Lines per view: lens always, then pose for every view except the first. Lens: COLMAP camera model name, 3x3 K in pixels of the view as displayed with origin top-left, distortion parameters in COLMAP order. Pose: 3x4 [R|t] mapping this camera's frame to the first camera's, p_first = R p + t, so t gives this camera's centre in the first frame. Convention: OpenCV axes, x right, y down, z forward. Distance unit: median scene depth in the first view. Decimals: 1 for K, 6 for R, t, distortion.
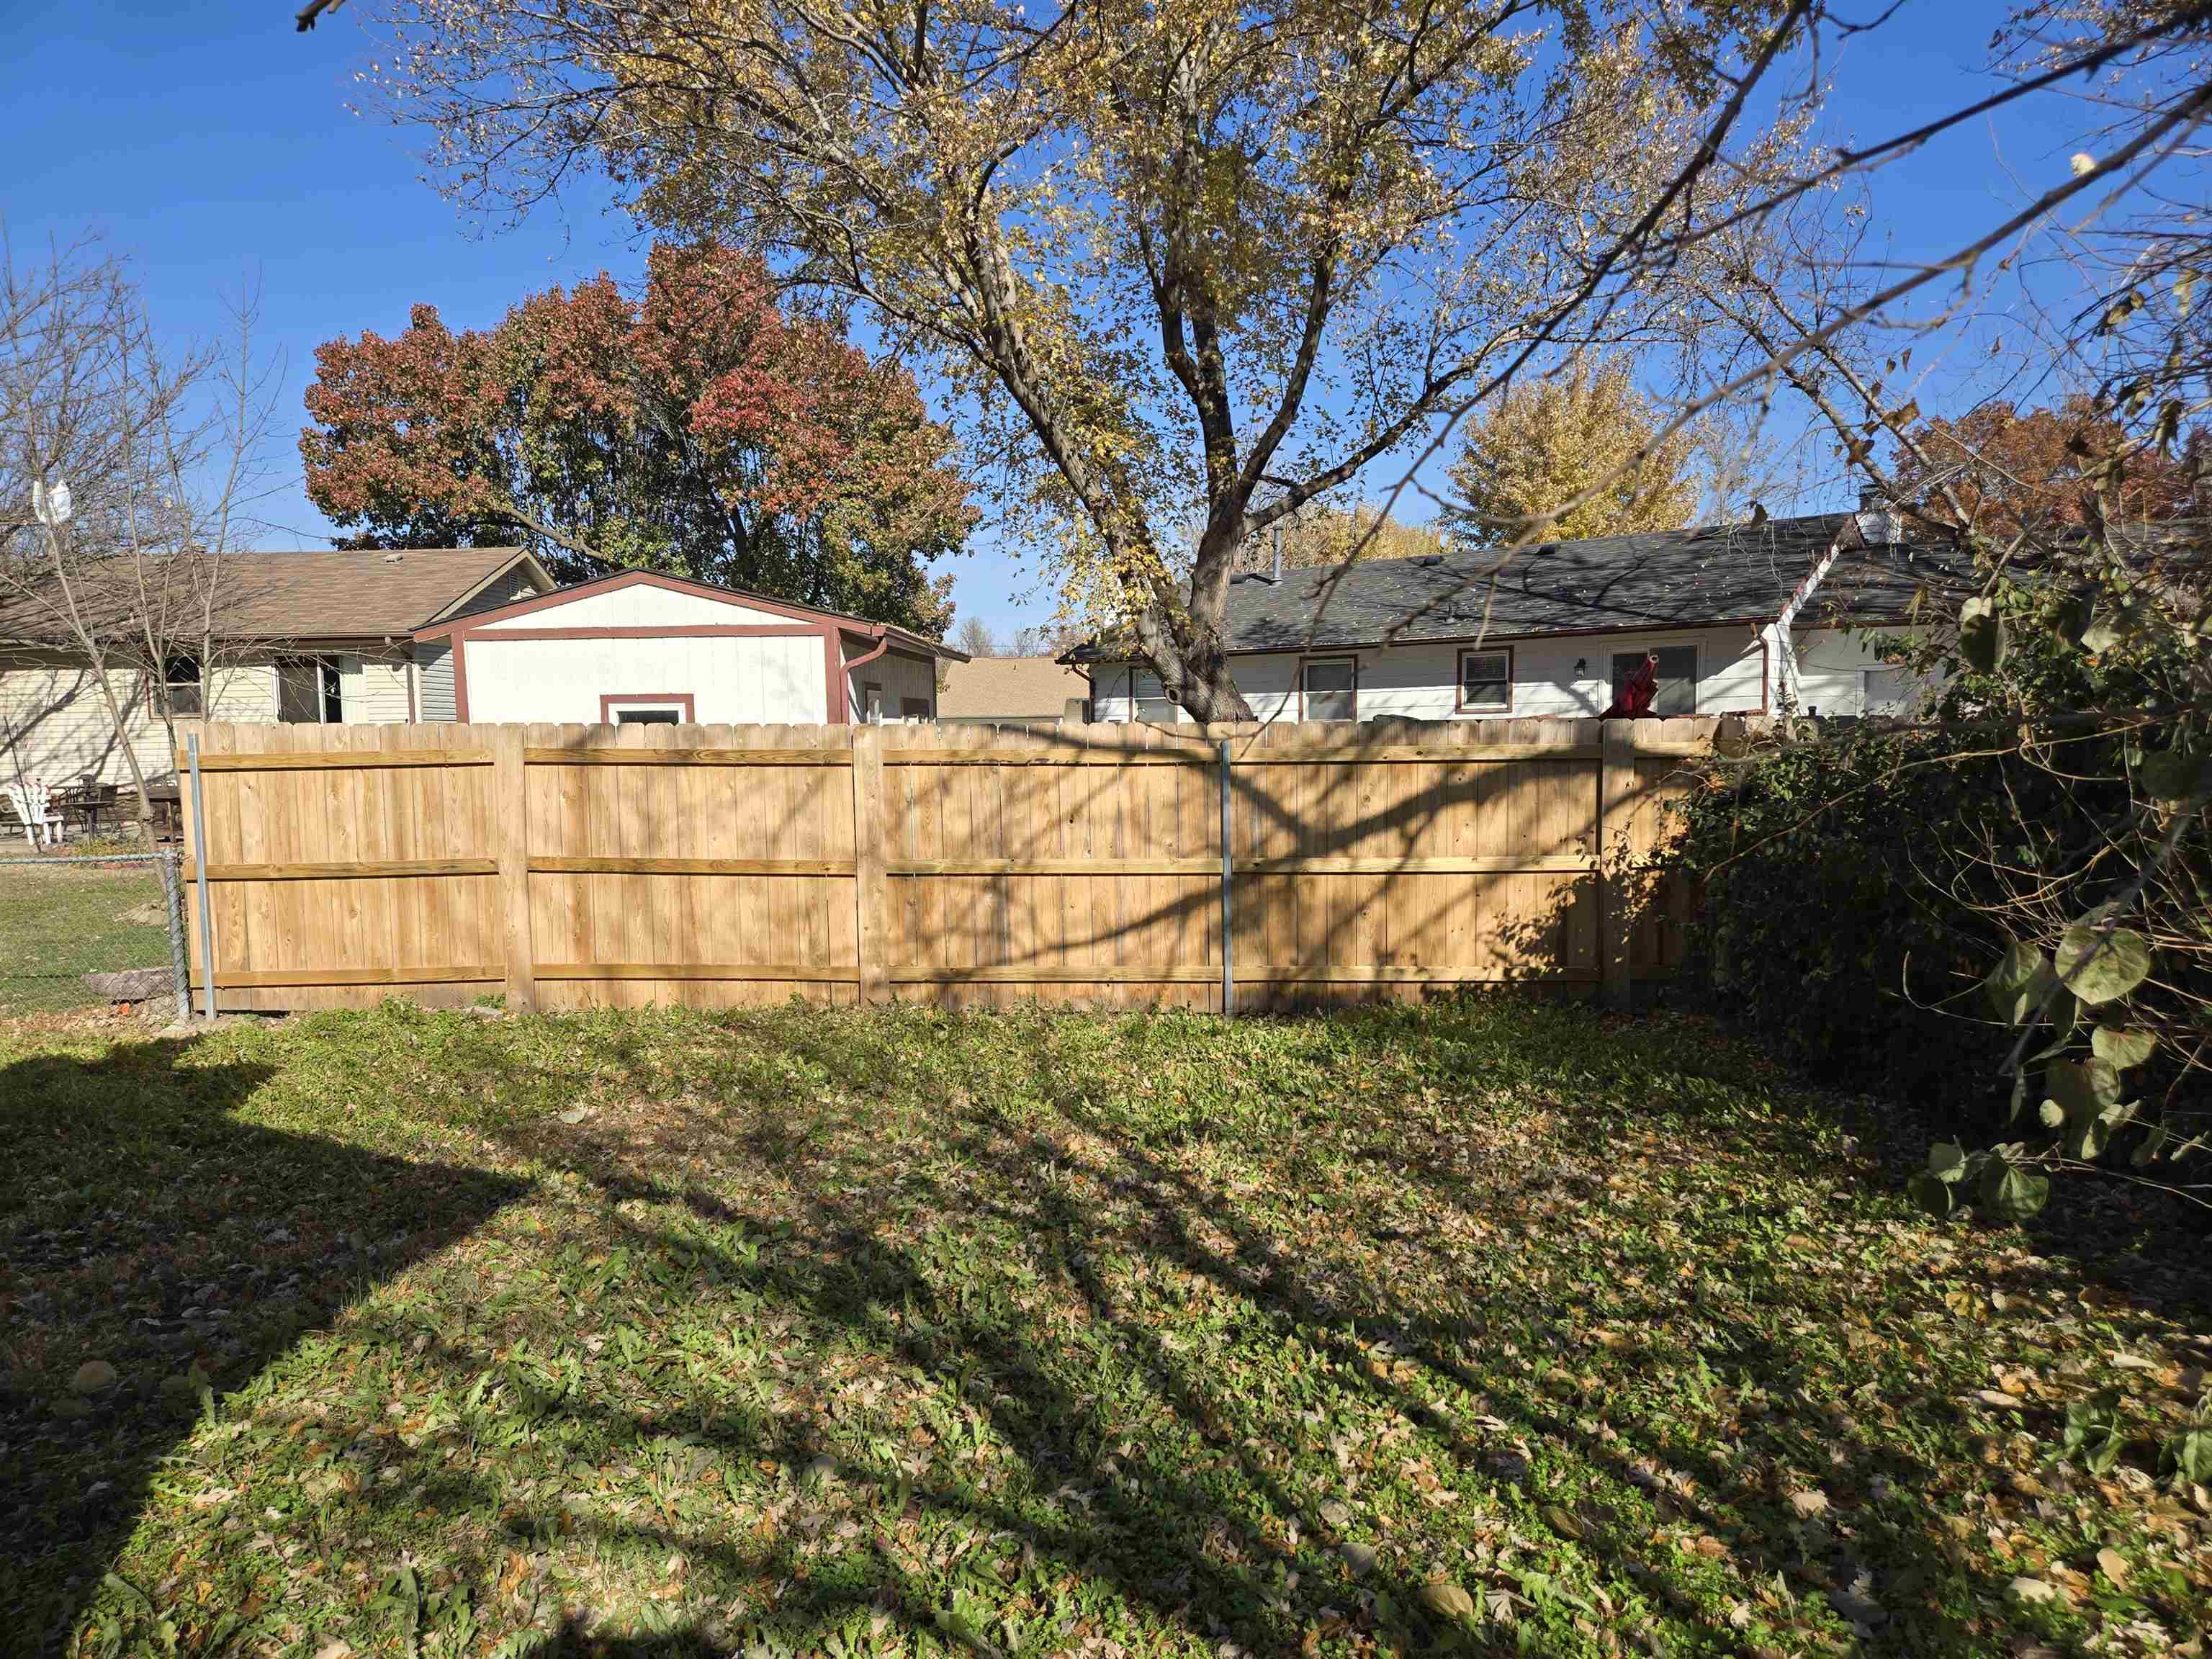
lens RADIAL K [[1485.9, 0, 1114.4], [0, 1485.9, 836.7], [0, 0, 1]] dist [0.101814, -0.096252]
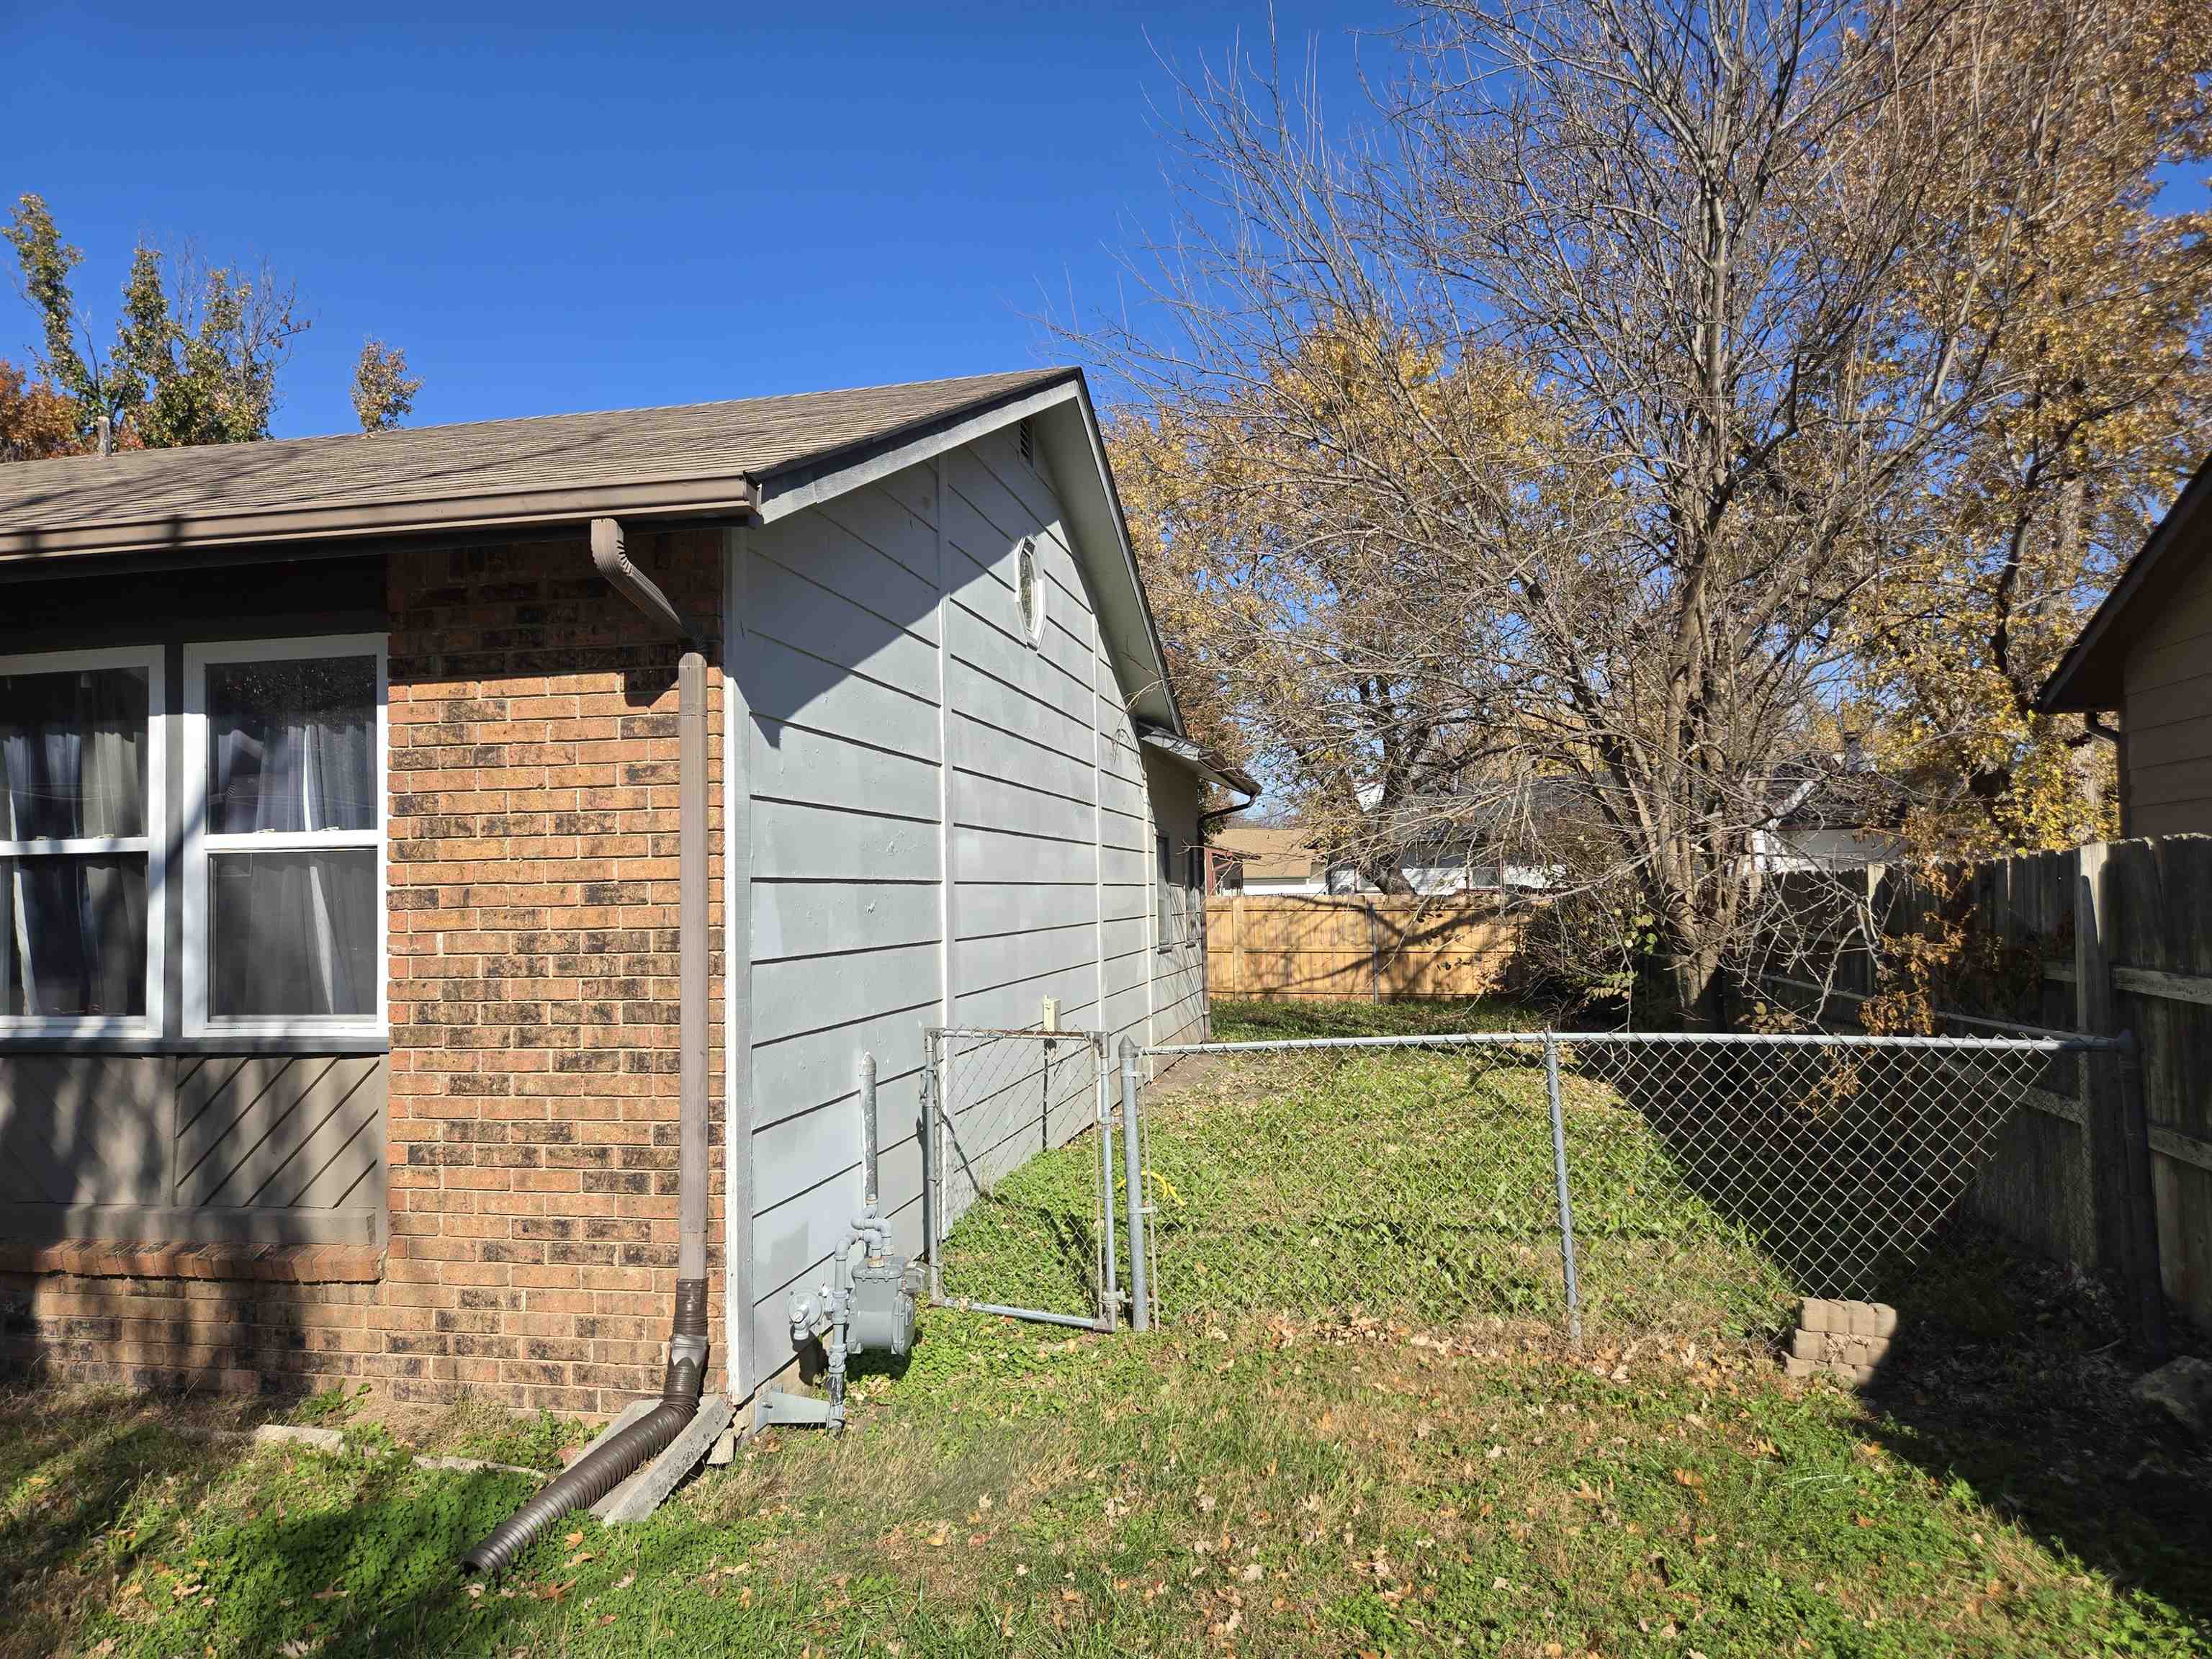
lens RADIAL K [[1485.9, 0, 1114.4], [0, 1485.9, 836.7], [0, 0, 1]] dist [0.101814, -0.096252]
pose [[0.986686, -0.008848, -0.162398, 0.051571], [-0.008112, 0.994599, -0.103478, 0.098464], [0.162436, 0.103418, 0.981284, -1.671939]]
